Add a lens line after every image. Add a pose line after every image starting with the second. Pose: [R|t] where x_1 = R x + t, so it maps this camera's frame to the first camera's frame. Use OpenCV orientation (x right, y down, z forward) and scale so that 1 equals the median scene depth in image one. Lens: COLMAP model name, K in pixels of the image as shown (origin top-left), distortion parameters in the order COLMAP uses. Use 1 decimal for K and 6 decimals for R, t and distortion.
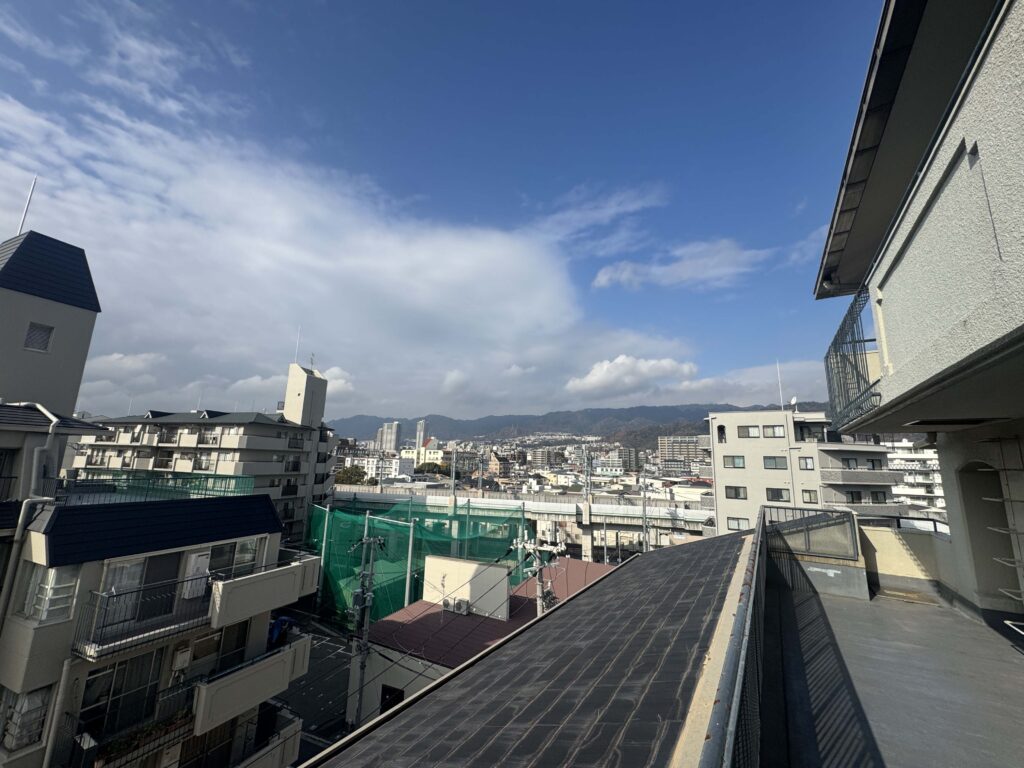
lens RADIAL K [[409.4, 0, 513.8], [0, 409.4, 383.6], [0, 0, 1]] dist [-0.003012, 0.000056]
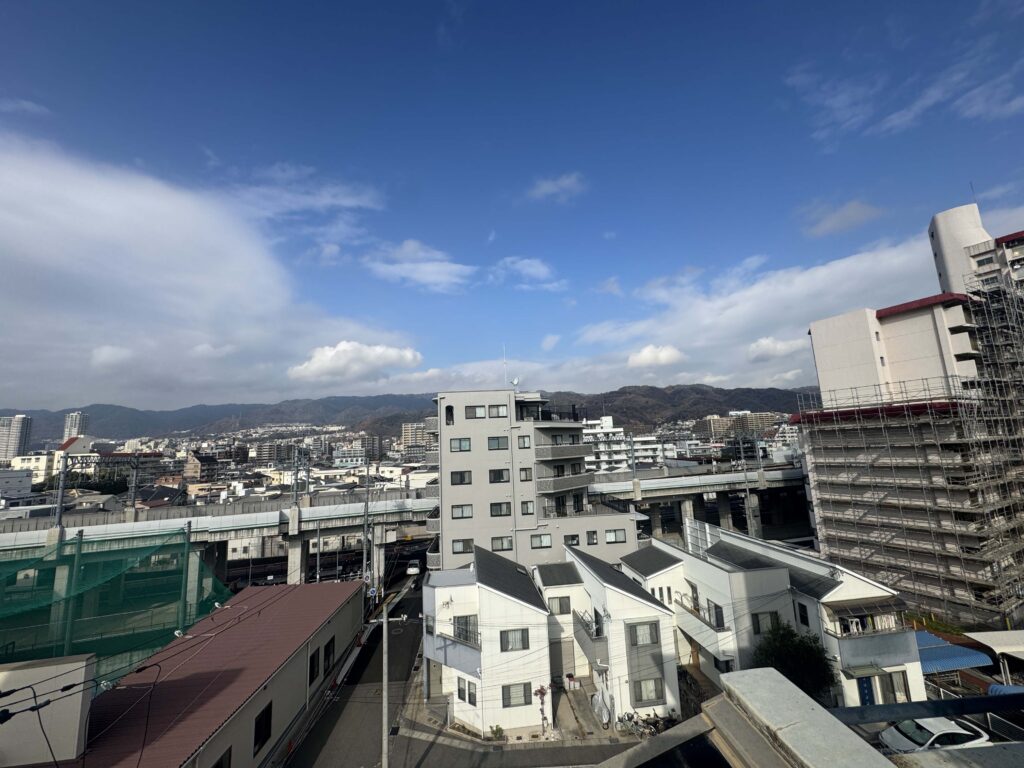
lens RADIAL K [[409.4, 0, 510.0], [0, 409.4, 383.7], [0, 0, 1]] dist [-0.003012, 0.000056]
pose [[0.831525, 0.019982, 0.555128, 0.062121], [-0.036148, 0.999181, 0.018180, 0.017362], [-0.554310, -0.035183, 0.831566, 0.093381]]
